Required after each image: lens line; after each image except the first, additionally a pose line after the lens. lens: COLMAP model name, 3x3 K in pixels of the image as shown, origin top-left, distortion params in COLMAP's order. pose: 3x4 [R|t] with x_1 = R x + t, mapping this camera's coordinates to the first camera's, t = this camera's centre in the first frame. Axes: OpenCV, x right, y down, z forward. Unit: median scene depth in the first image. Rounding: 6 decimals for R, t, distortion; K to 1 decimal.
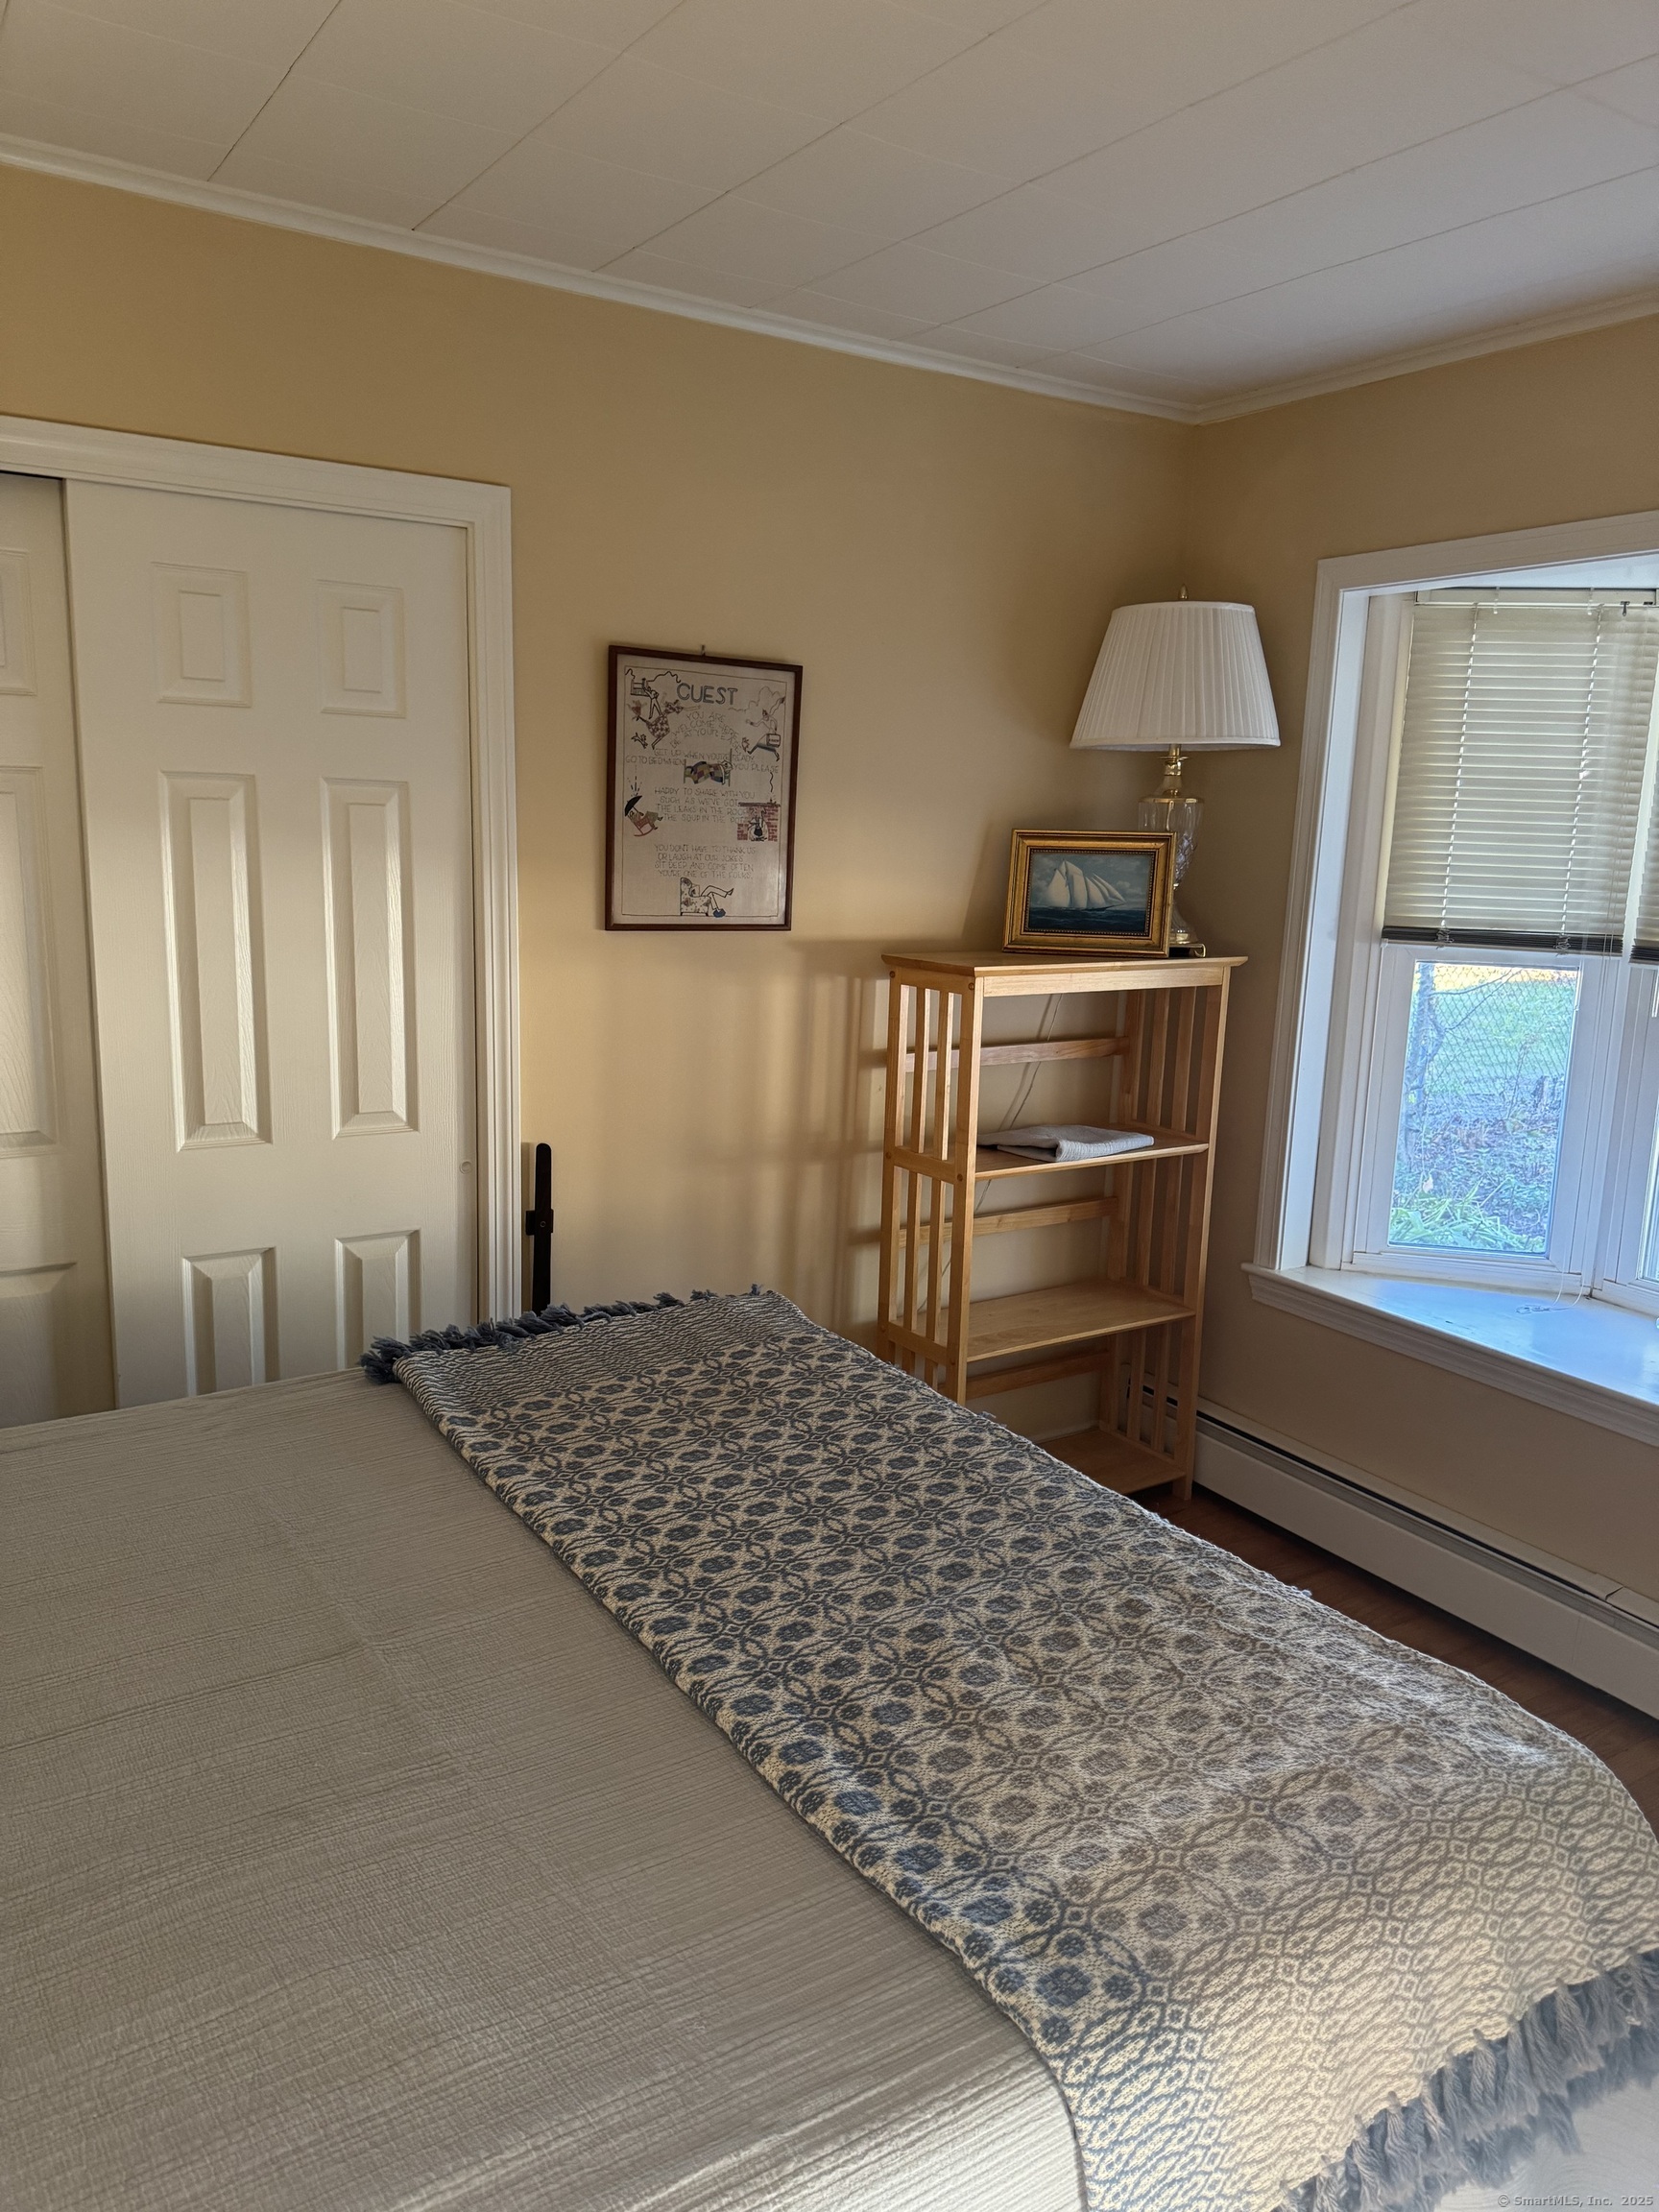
lens RADIAL K [[1556.7, 0, 782.2], [0, 1556.7, 1106.9], [0, 0, 1]] dist [0.001616, -0.003282]
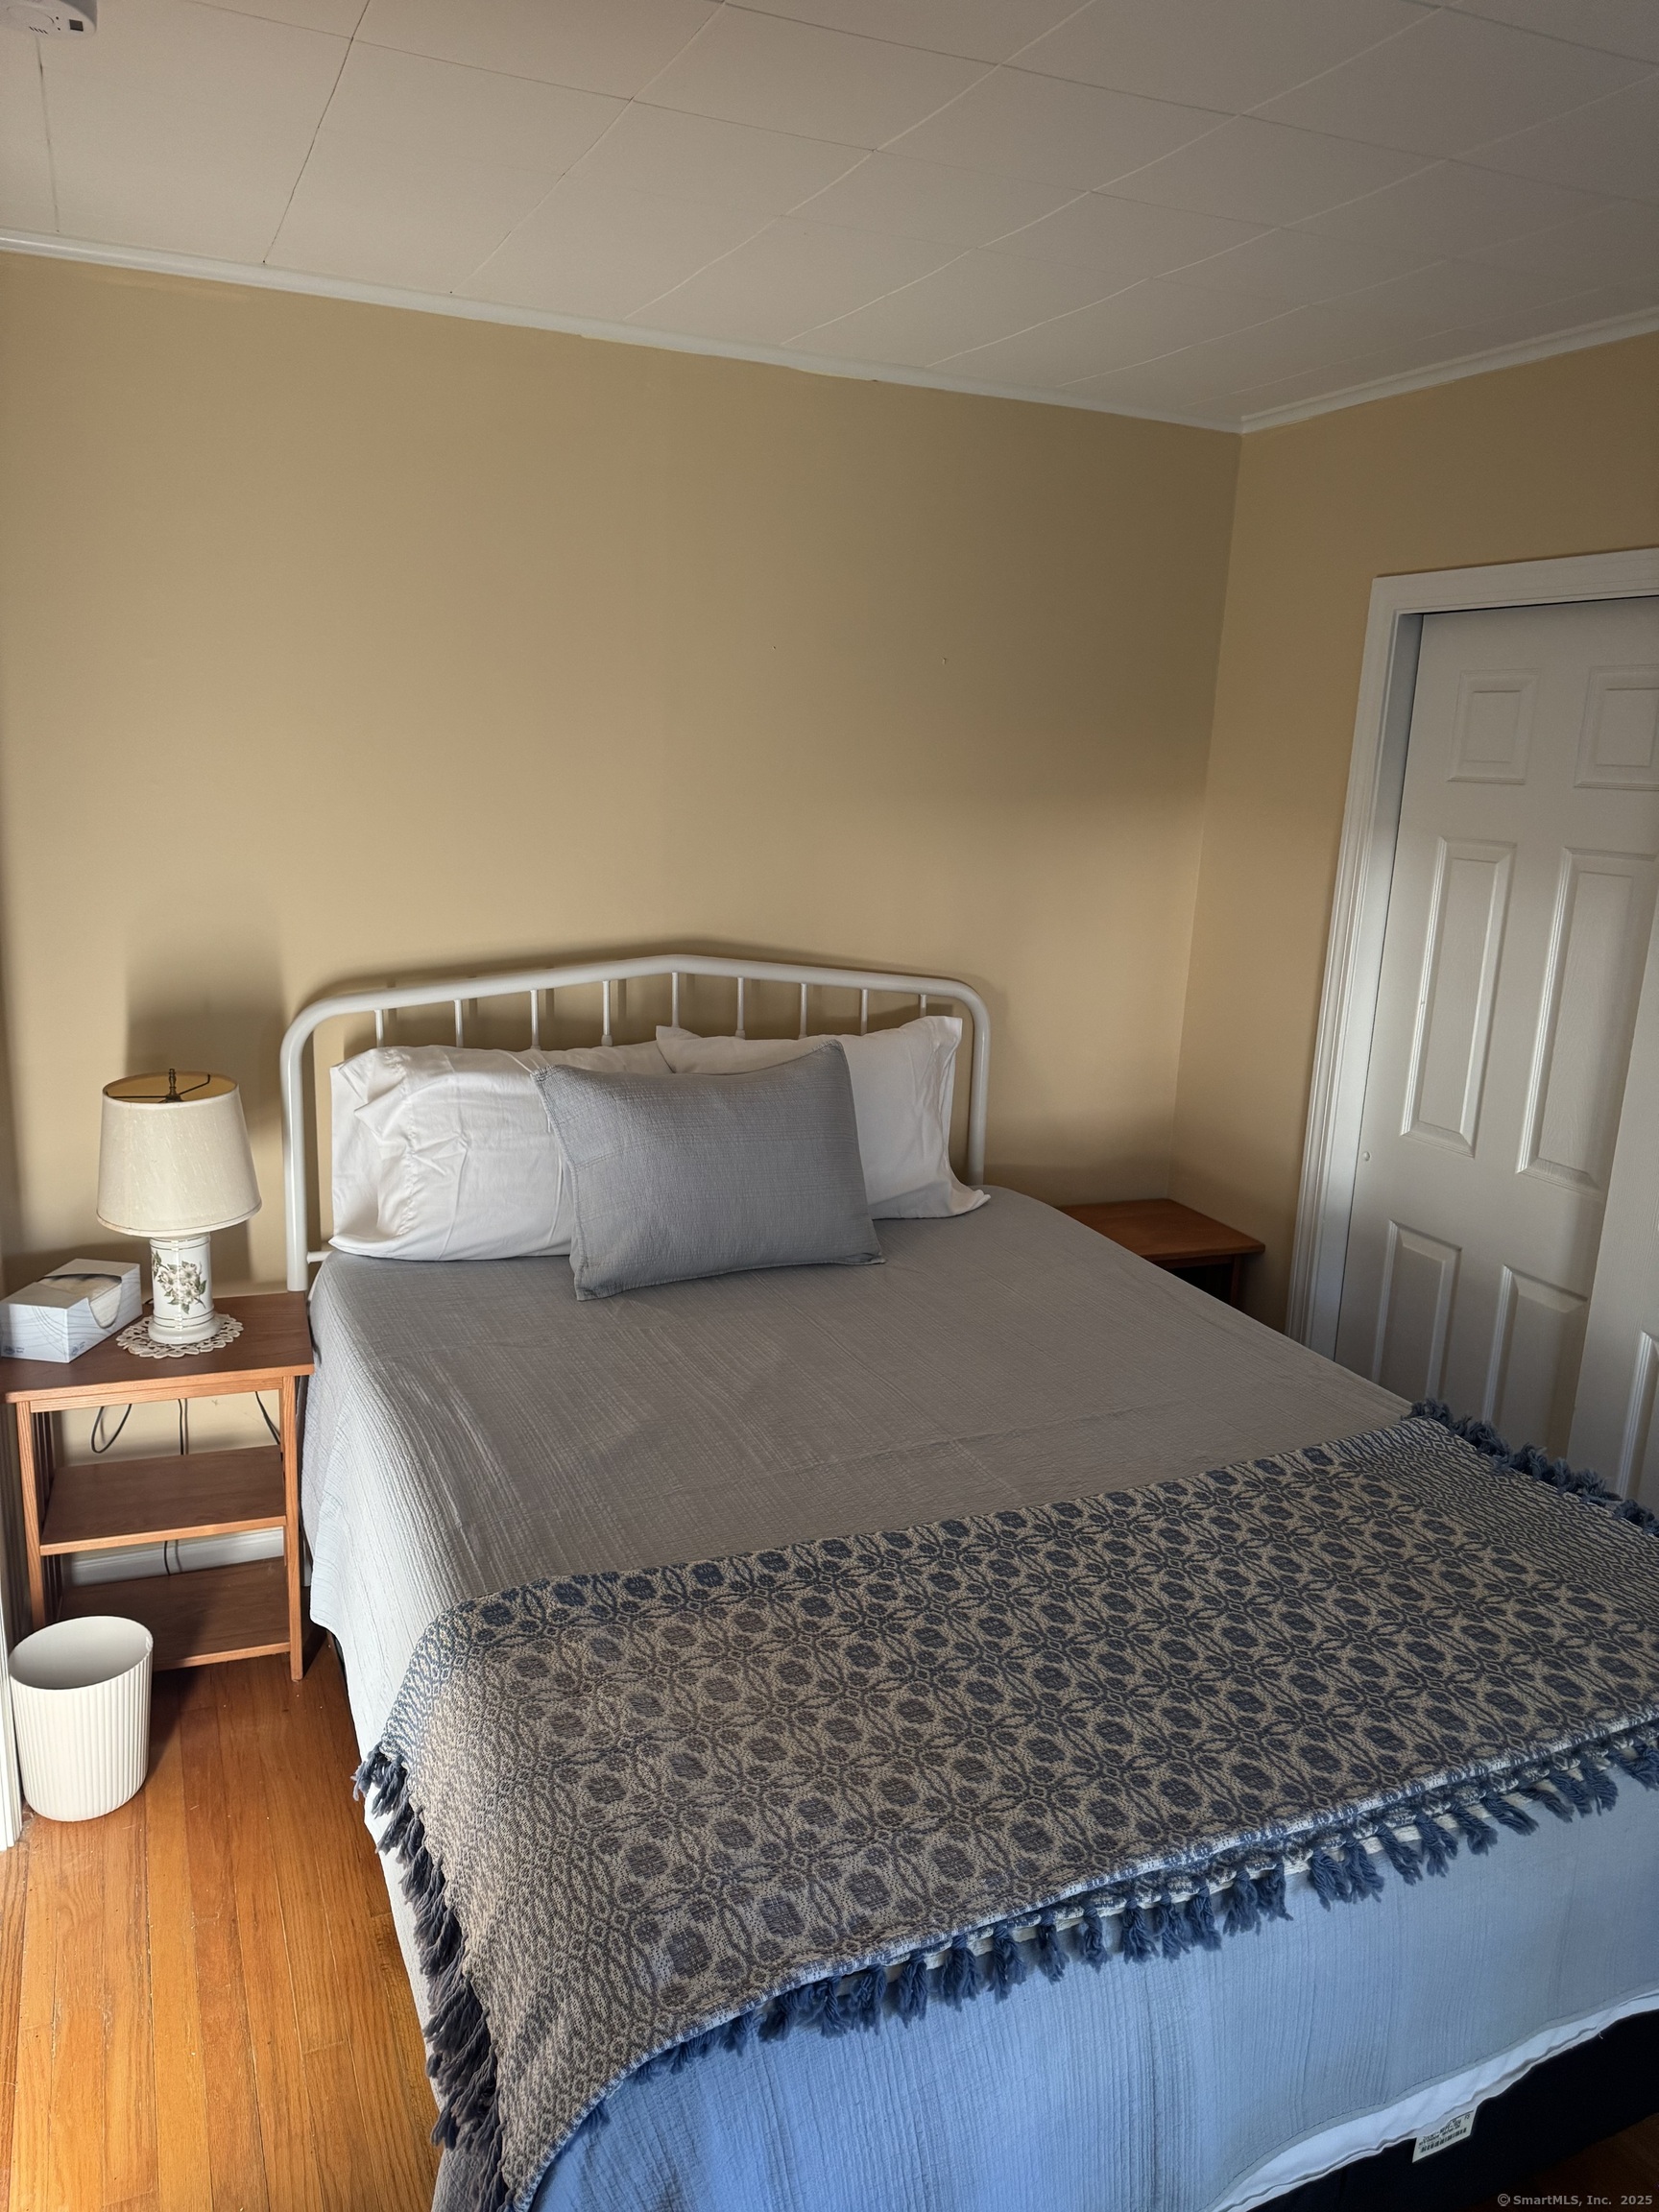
lens RADIAL K [[1556.7, 0, 782.2], [0, 1556.7, 1106.9], [0, 0, 1]] dist [0.001616, -0.003282]
pose [[-0.179275, 0.179334, -0.967316, 0.913848], [-0.232493, 0.947672, 0.218781, -0.183953], [0.955933, 0.264116, -0.128199, 0.801593]]
